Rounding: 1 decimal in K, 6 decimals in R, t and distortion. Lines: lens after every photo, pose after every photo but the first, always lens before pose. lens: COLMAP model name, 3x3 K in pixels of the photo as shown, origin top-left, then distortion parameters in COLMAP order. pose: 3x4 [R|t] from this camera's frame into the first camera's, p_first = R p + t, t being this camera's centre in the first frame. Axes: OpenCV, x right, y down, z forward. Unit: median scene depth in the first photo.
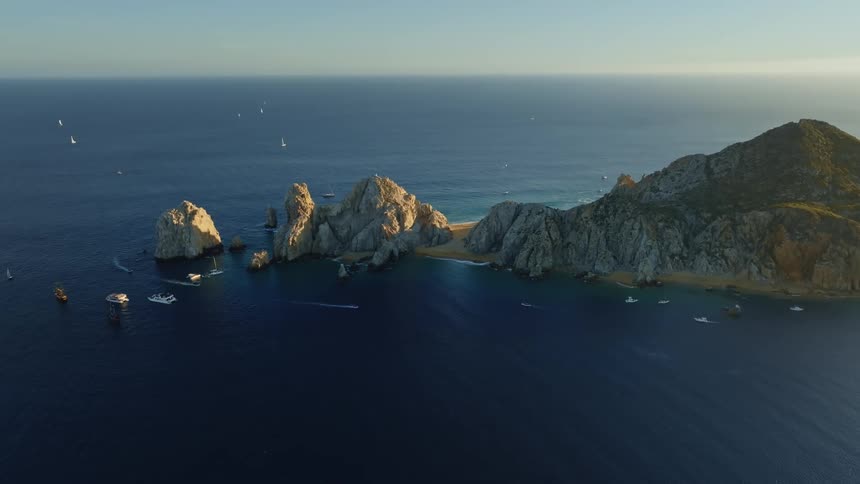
lens RADIAL K [[1039.0, 0, 430.1], [0, 1039.0, 241.7], [0, 0, 1]] dist [-0.197398, 0.000000]
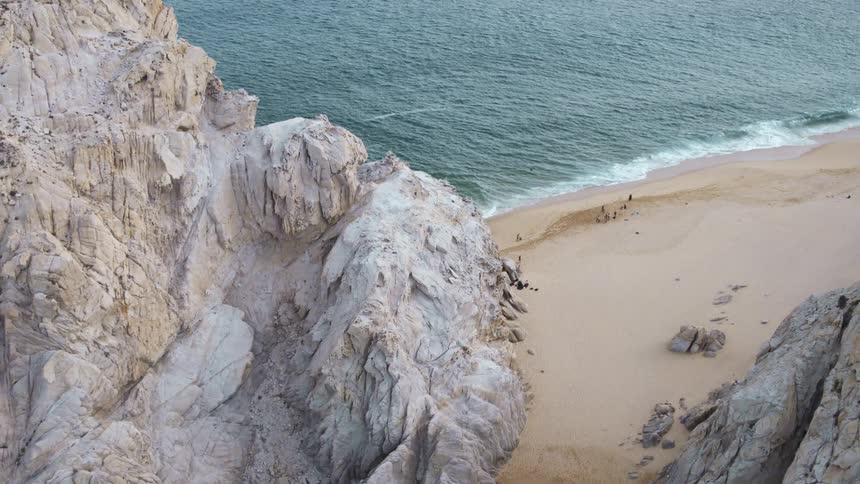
lens RADIAL K [[1039.0, 0, 429.0], [0, 1039.0, 241.2], [0, 0, 1]] dist [-0.197398, 0.000000]
pose [[1.000000, -0.000736, -0.000569, 0.009747], [0.000819, 0.986389, 0.164427, -0.043949], [0.000440, -0.164427, 0.986389, 0.911120]]
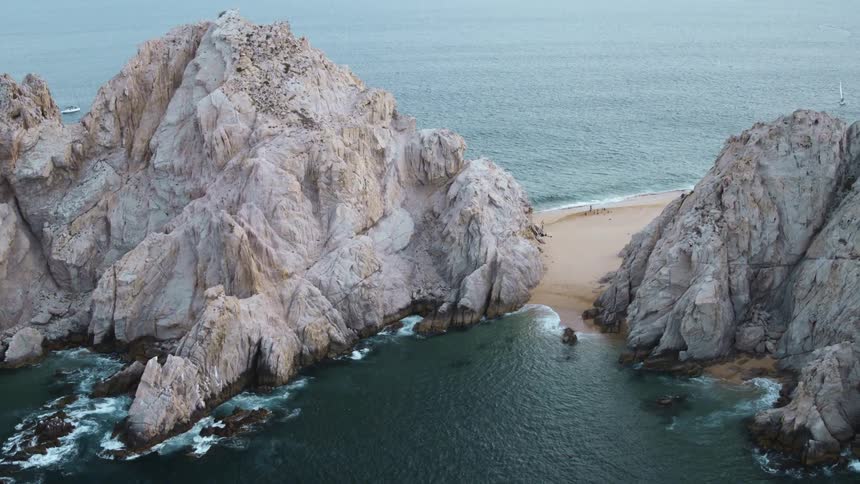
lens RADIAL K [[1039.0, 0, 428.8], [0, 1039.0, 242.4], [0, 0, 1]] dist [-0.197398, 0.000000]
pose [[0.999135, 0.009287, -0.040526, 0.003632], [-0.009136, 0.999951, 0.003924, -0.011659], [0.040560, -0.003551, 0.999171, 0.778260]]
